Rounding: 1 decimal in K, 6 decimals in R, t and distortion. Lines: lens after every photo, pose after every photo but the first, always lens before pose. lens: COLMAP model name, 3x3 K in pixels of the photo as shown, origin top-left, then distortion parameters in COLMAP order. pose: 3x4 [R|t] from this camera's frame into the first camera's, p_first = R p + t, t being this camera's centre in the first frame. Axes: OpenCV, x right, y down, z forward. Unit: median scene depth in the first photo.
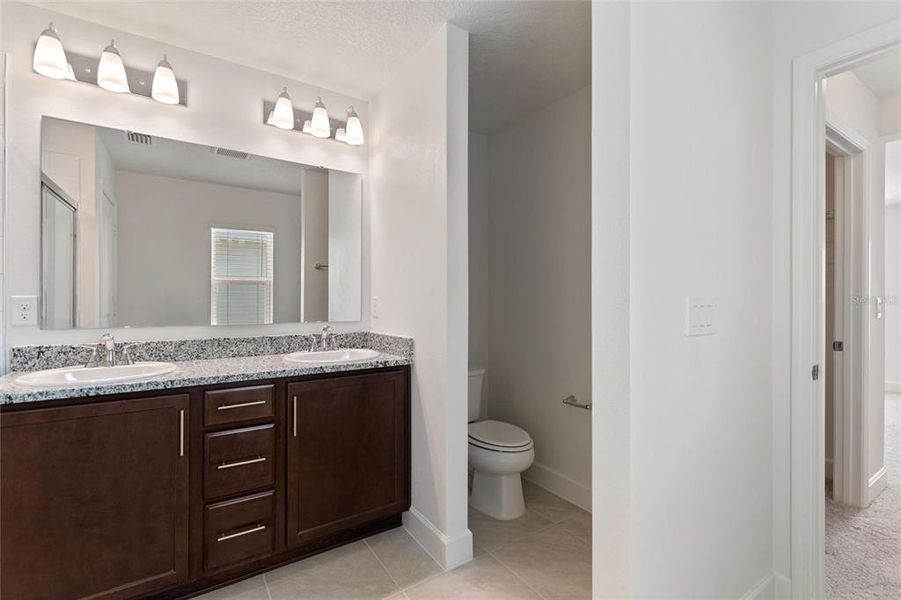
lens RADIAL K [[407.0, 0, 445.8], [0, 407.0, 300.3], [0, 0, 1]] dist [0.005618, -0.001259]
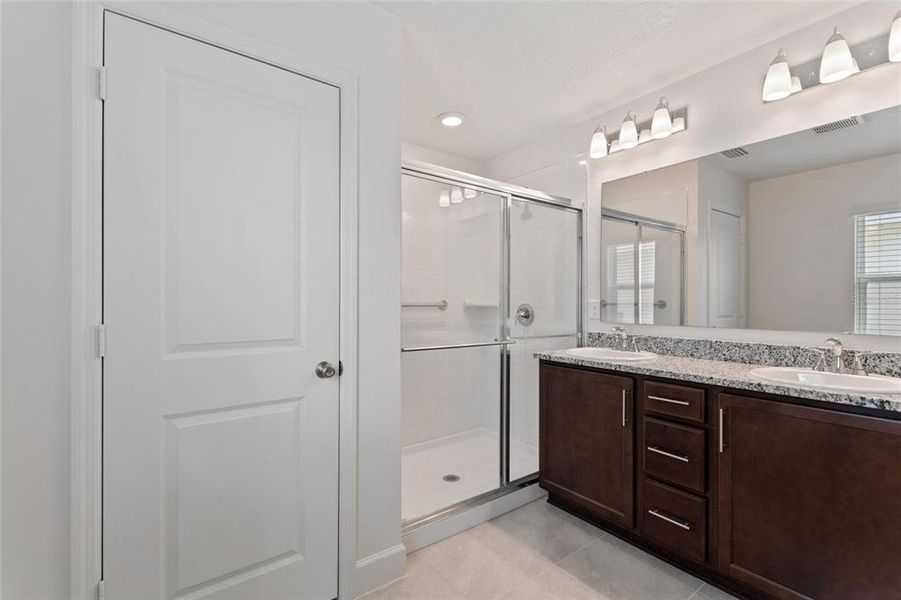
lens RADIAL K [[407.0, 0, 444.9], [0, 407.0, 301.8], [0, 0, 1]] dist [0.005618, -0.001259]
pose [[0.038706, -0.002786, -0.999247, 0.463192], [-0.000527, 0.999996, -0.002808, -0.000239], [0.999251, 0.000635, 0.038704, 0.308065]]
